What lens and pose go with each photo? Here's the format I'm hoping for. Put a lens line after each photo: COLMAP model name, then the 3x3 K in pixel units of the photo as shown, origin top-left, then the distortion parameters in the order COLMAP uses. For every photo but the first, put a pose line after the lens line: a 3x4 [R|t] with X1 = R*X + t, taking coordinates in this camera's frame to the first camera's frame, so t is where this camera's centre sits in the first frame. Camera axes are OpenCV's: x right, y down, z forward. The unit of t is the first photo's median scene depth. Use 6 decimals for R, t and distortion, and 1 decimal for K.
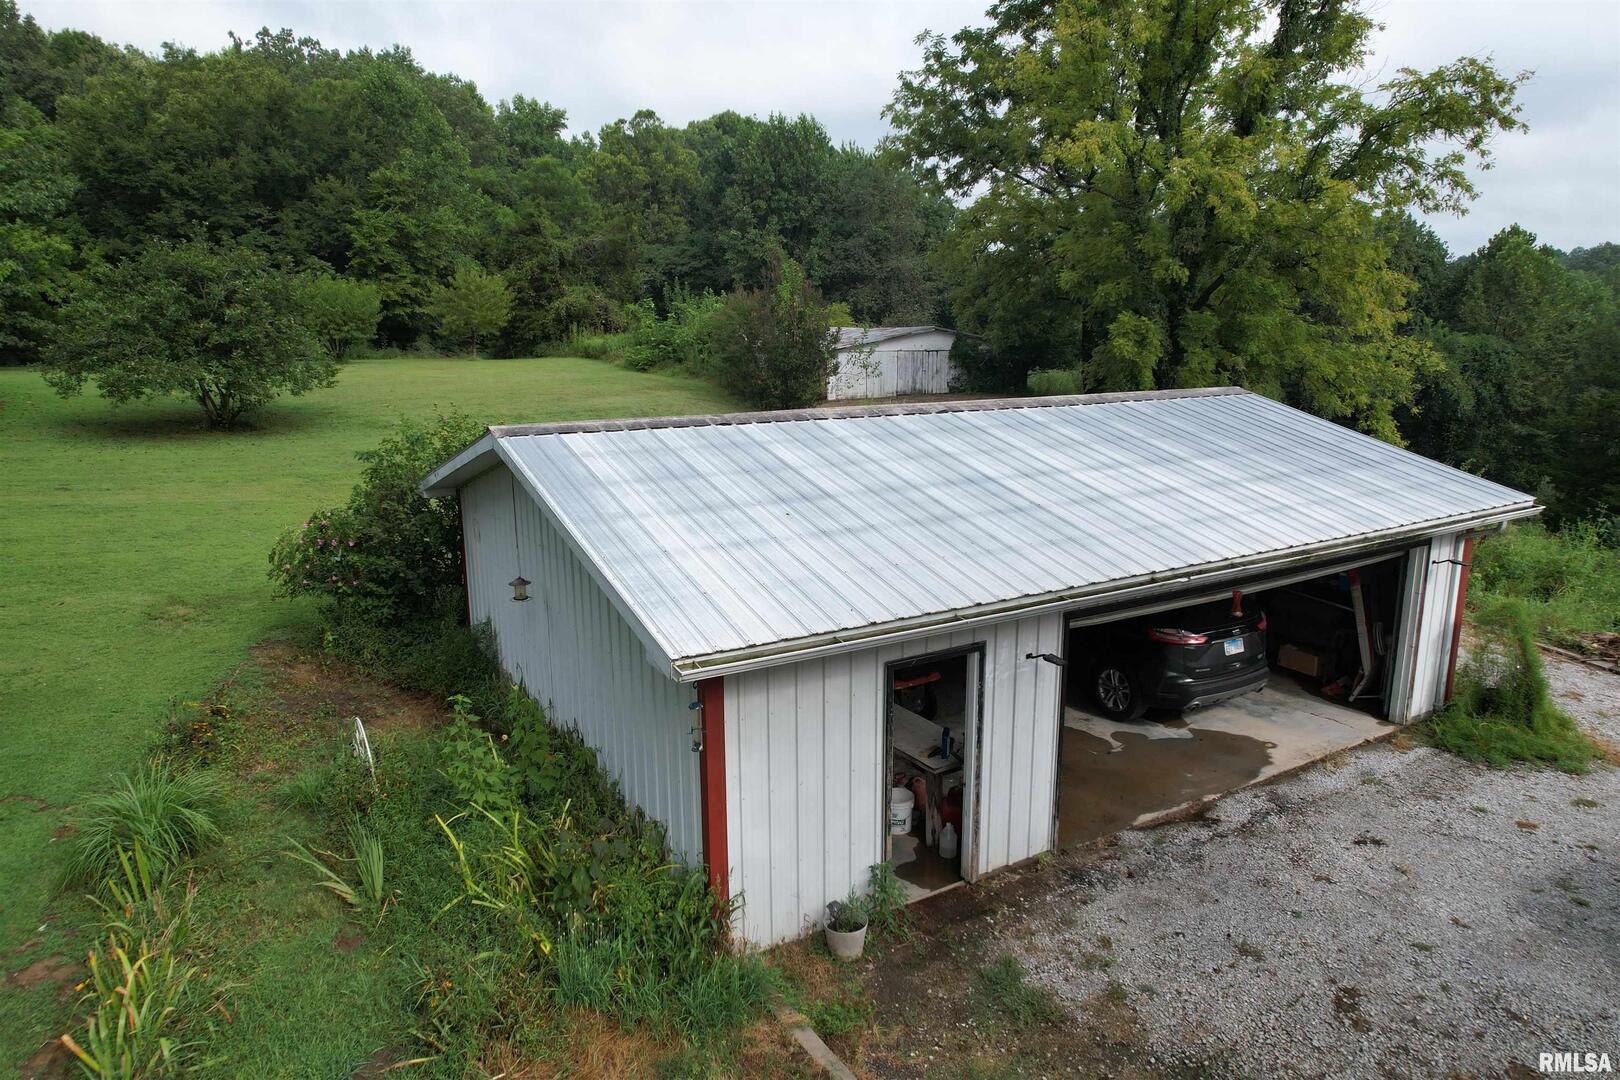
lens RADIAL K [[1035.1, 0, 823.5], [0, 1035.1, 544.9], [0, 0, 1]] dist [-0.065464, 0.056755]
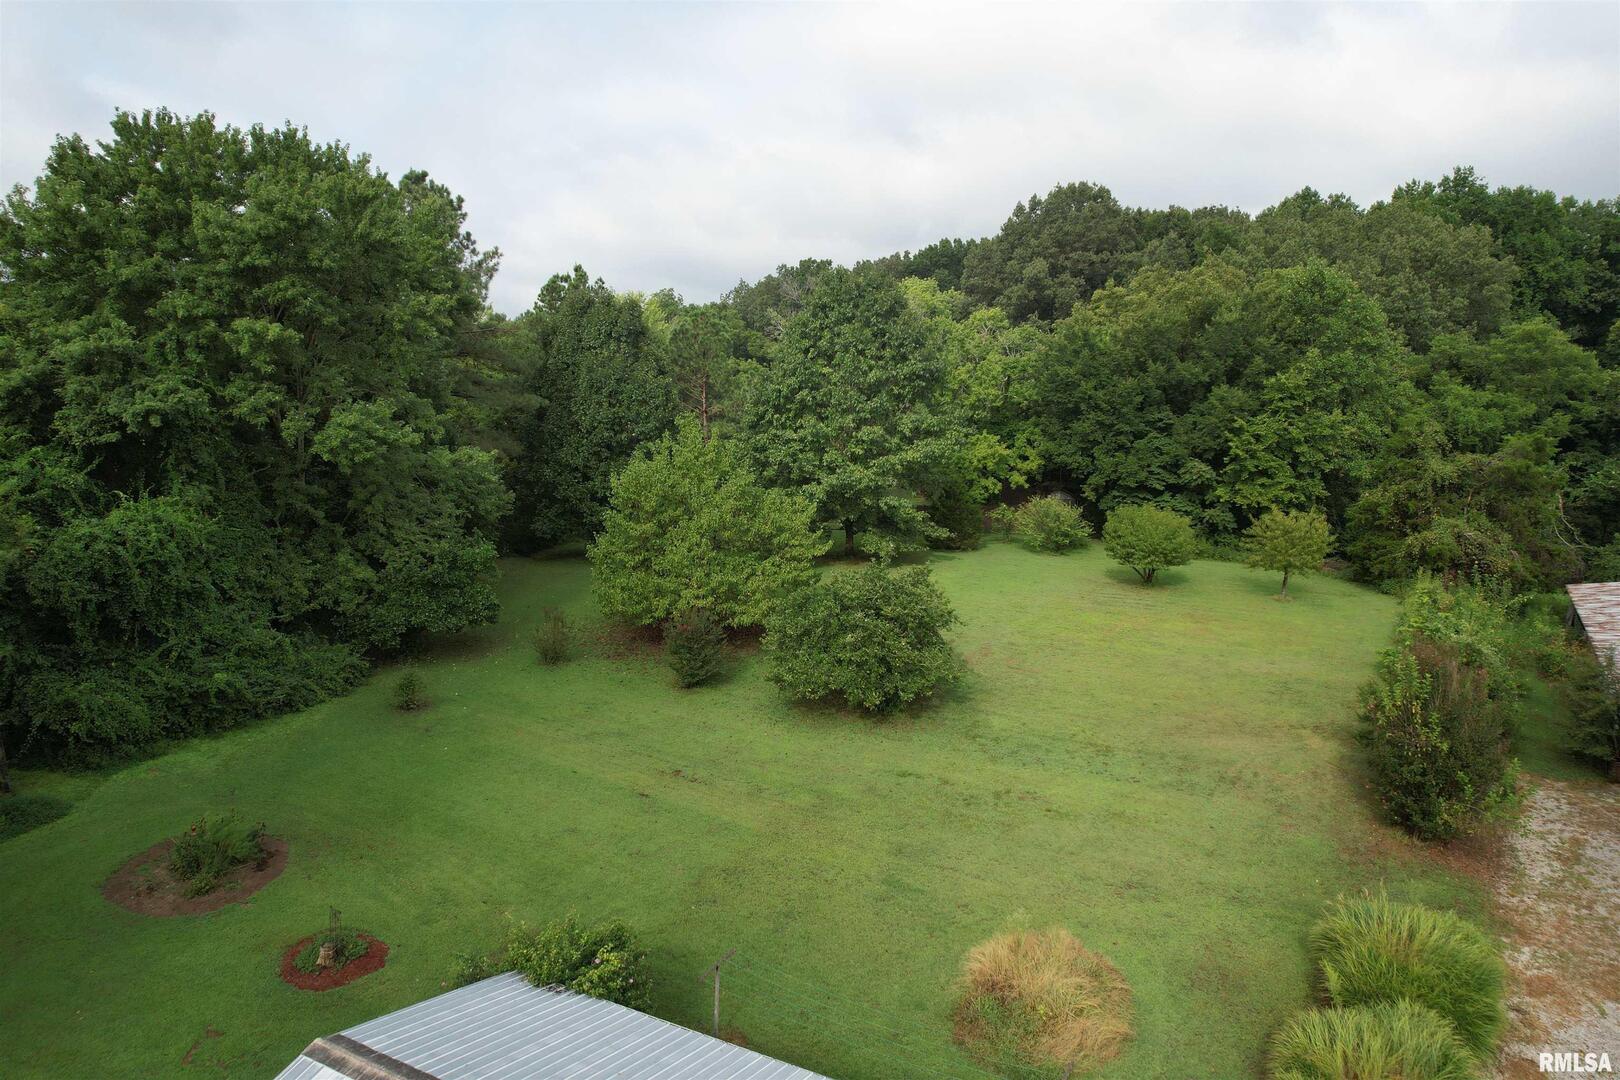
lens RADIAL K [[1035.1, 0, 803.2], [0, 1035.1, 531.9], [0, 0, 1]] dist [-0.065464, 0.056755]
pose [[0.517810, 0.129600, -0.845622, 0.260069], [-0.189563, 0.981269, 0.034312, -0.217007], [0.834229, 0.142531, 0.532678, 0.128236]]
